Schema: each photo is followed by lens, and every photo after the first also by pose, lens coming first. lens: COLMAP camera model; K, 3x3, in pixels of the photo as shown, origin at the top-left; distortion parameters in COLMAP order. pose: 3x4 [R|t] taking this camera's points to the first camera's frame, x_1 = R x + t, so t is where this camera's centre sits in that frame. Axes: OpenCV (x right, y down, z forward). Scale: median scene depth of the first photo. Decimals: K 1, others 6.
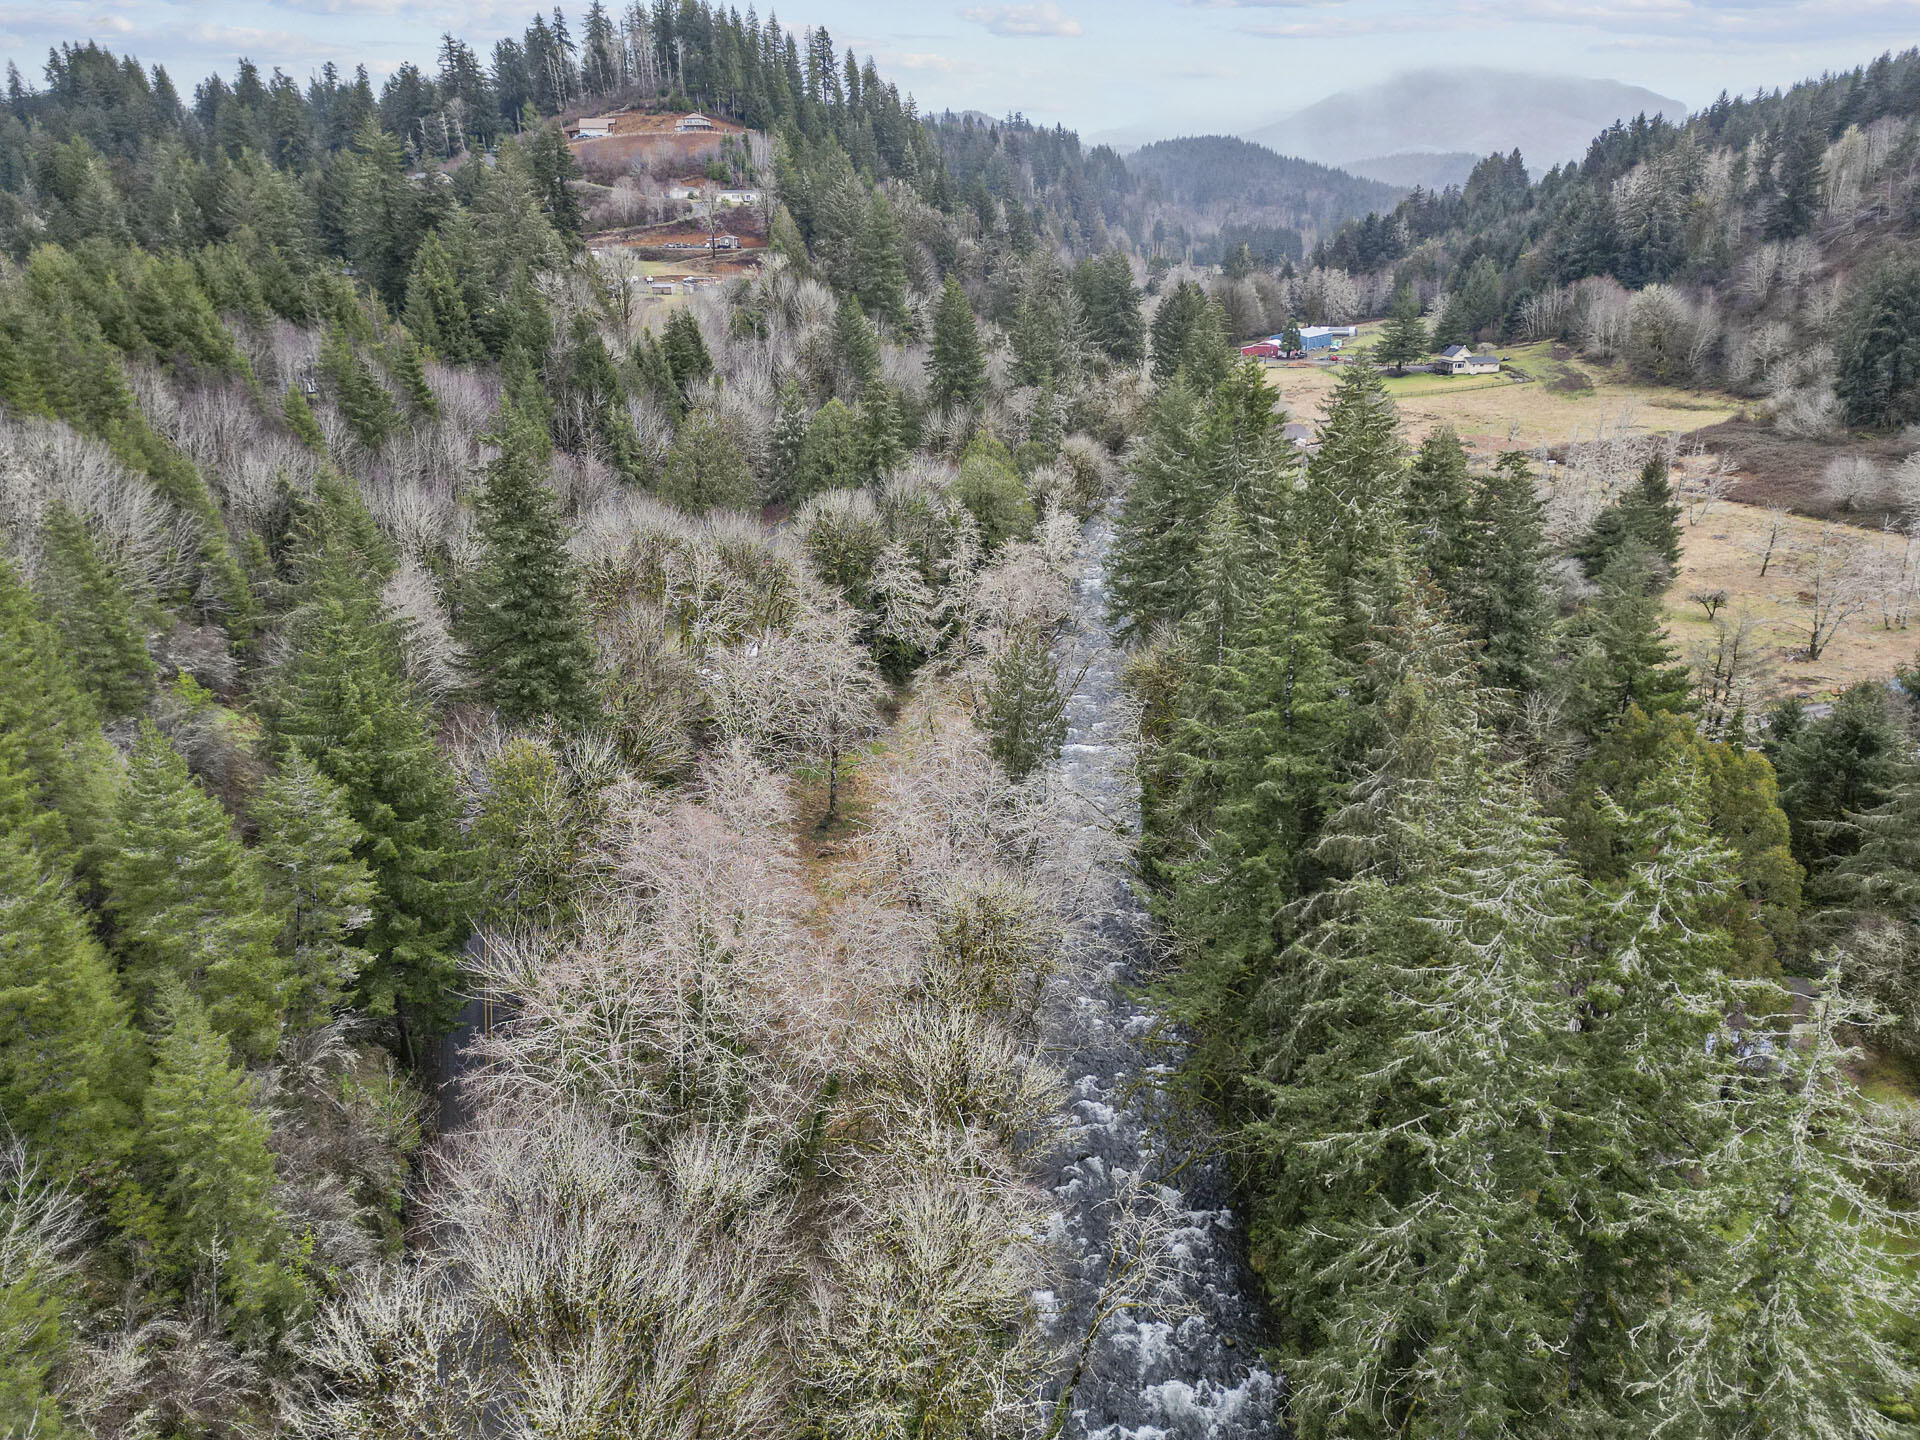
lens RADIAL K [[1340.2, 0, 965.9], [0, 1340.2, 716.7], [0, 0, 1]] dist [0.082602, -0.080159]
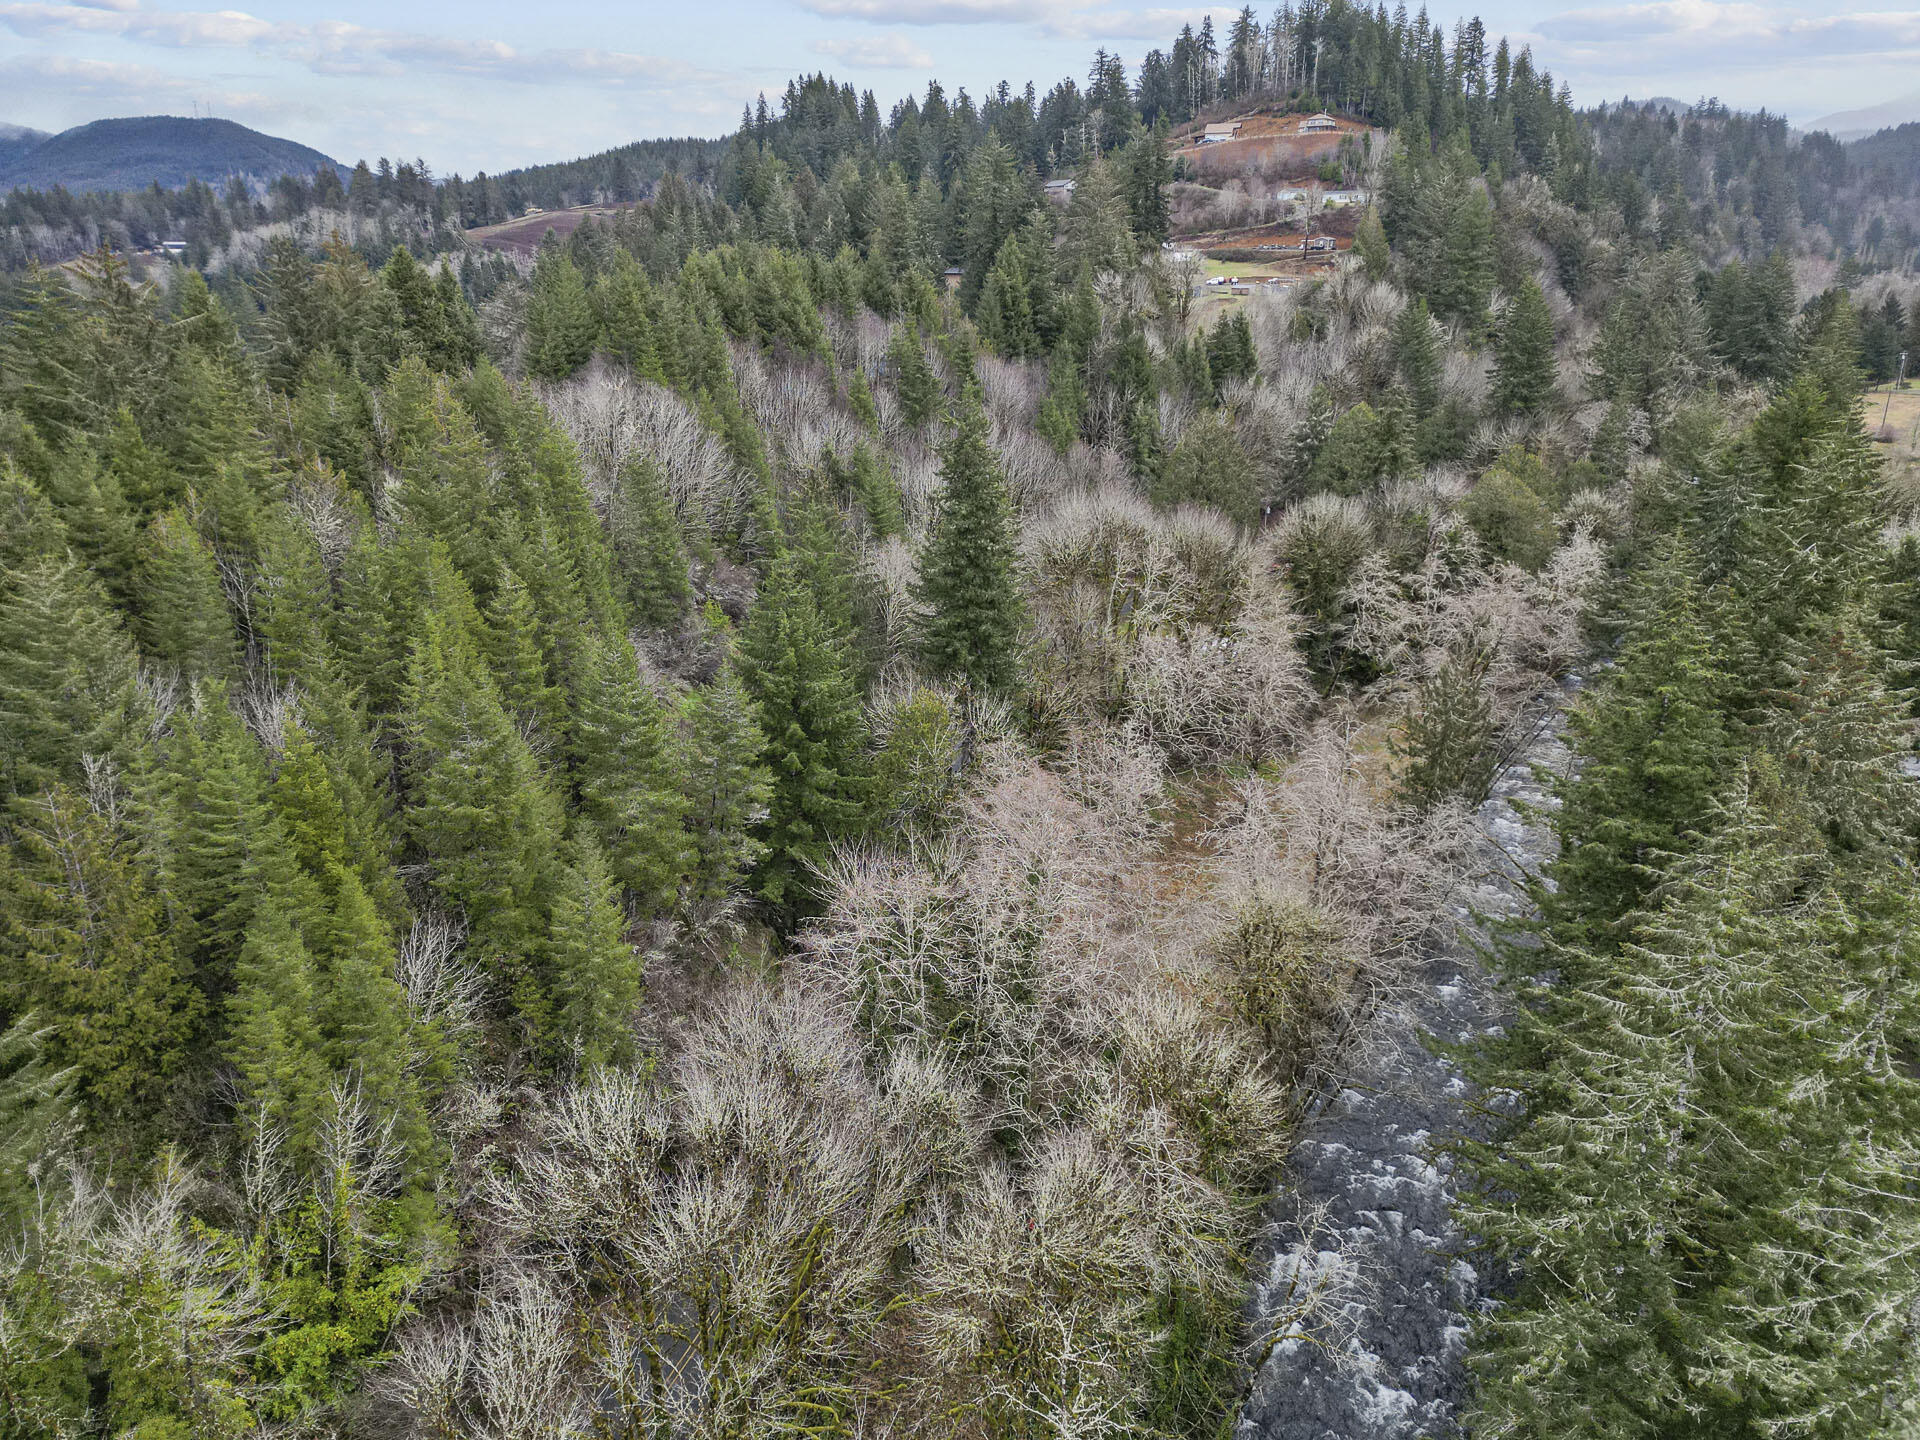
lens RADIAL K [[1340.2, 0, 965.9], [0, 1340.2, 716.7], [0, 0, 1]] dist [0.082602, -0.080159]
pose [[0.903821, 0.149843, -0.400818, 0.068780], [-0.150209, 0.988177, 0.030711, 0.000133], [0.400681, 0.032449, 0.915643, -0.001309]]
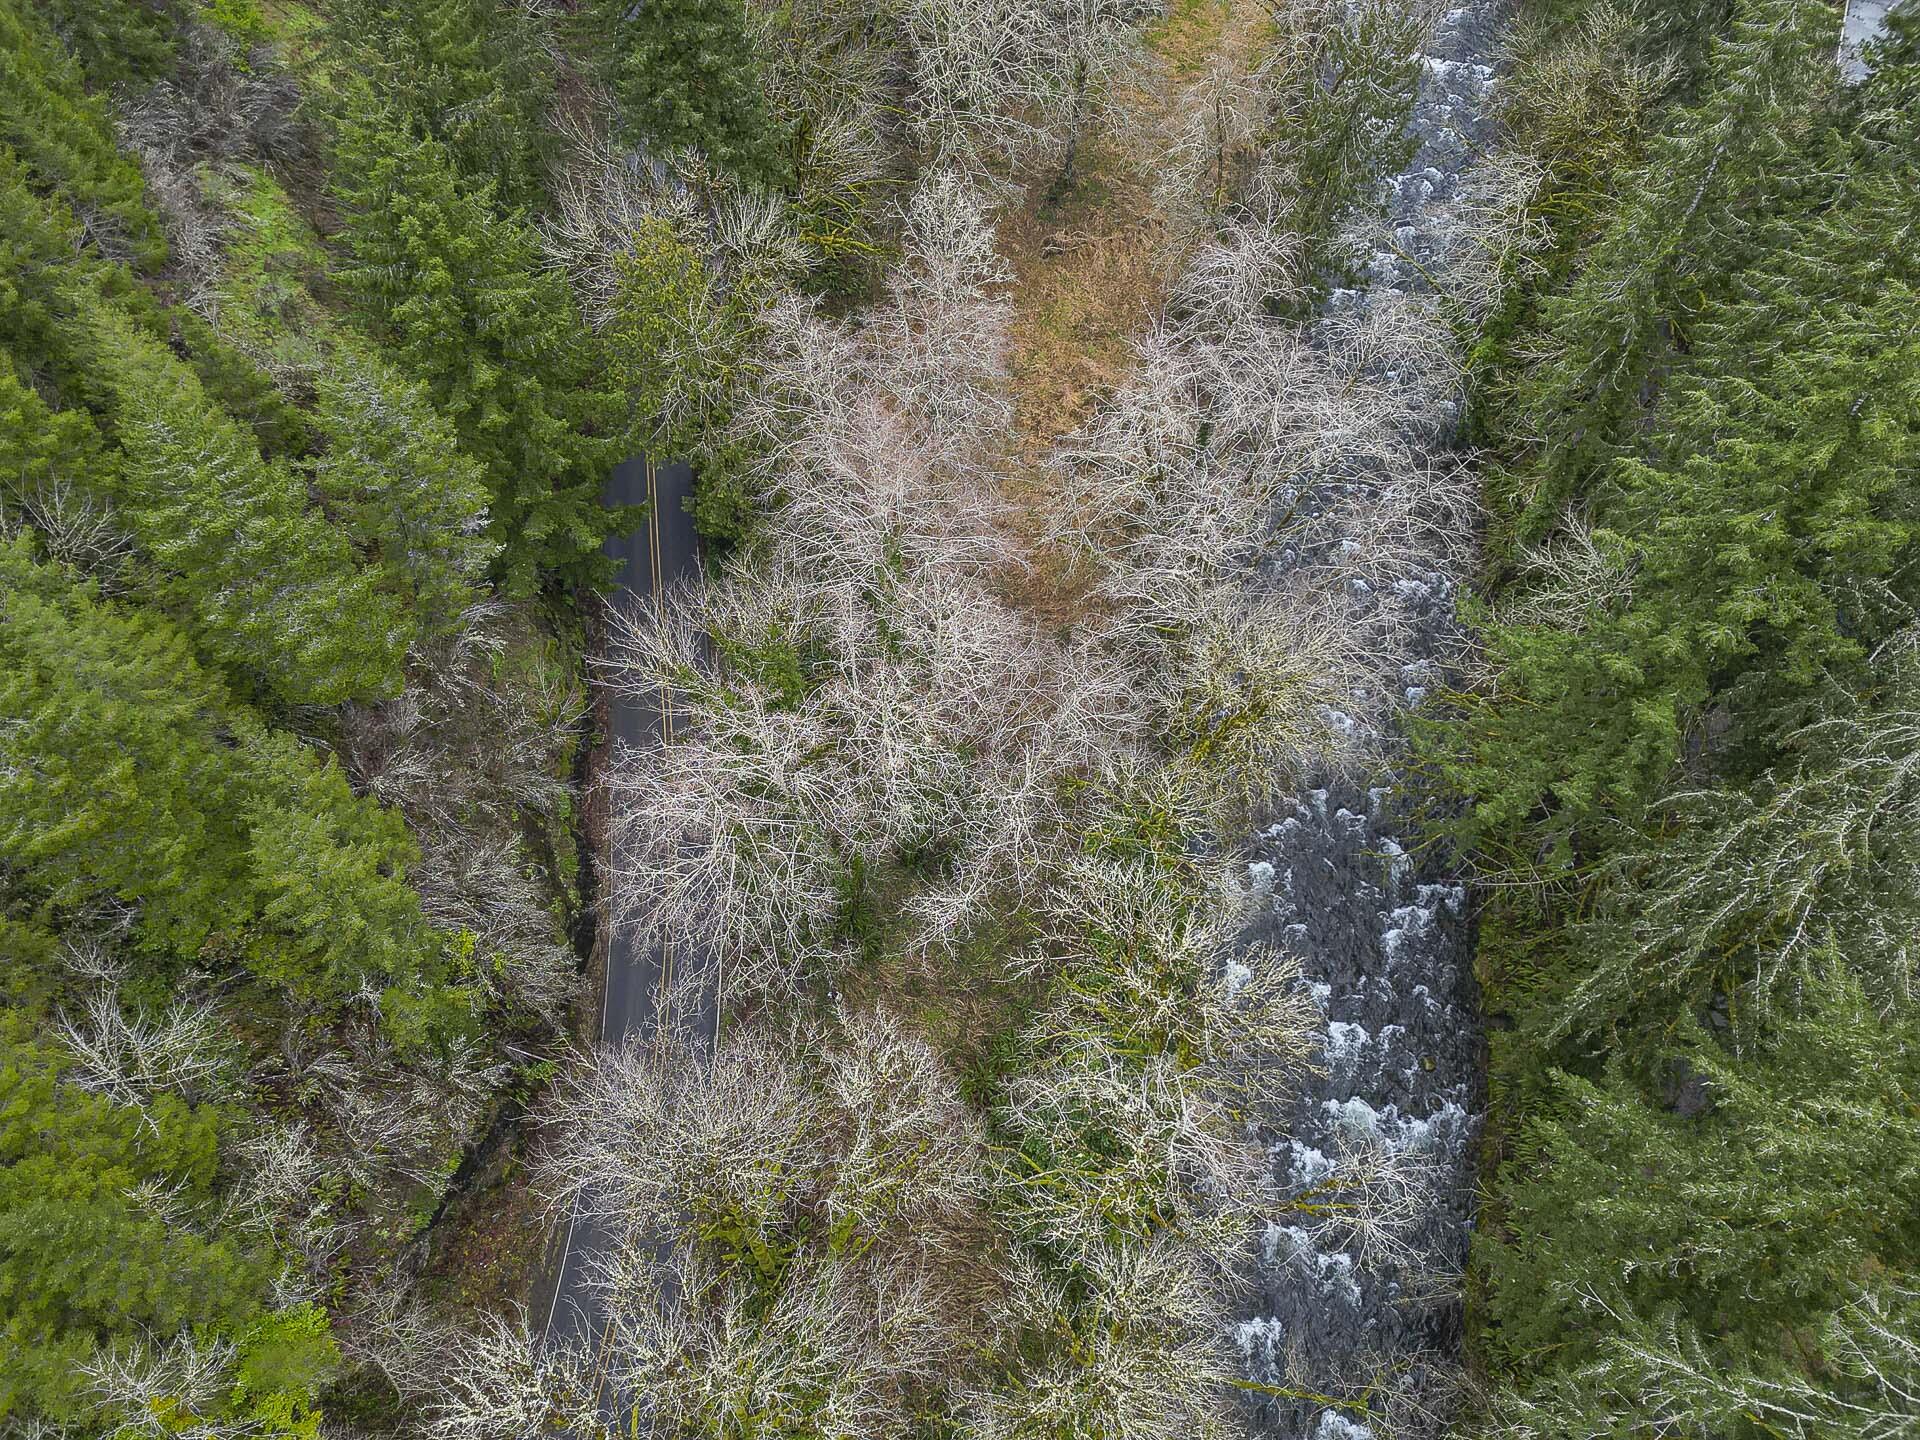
lens RADIAL K [[1340.2, 0, 965.9], [0, 1340.2, 716.7], [0, 0, 1]] dist [0.082602, -0.080159]
pose [[0.984585, 0.148982, -0.091638, -0.026844], [-0.060963, 0.783362, 0.618568, -0.108921], [0.163941, -0.603446, 0.780369, 0.137602]]
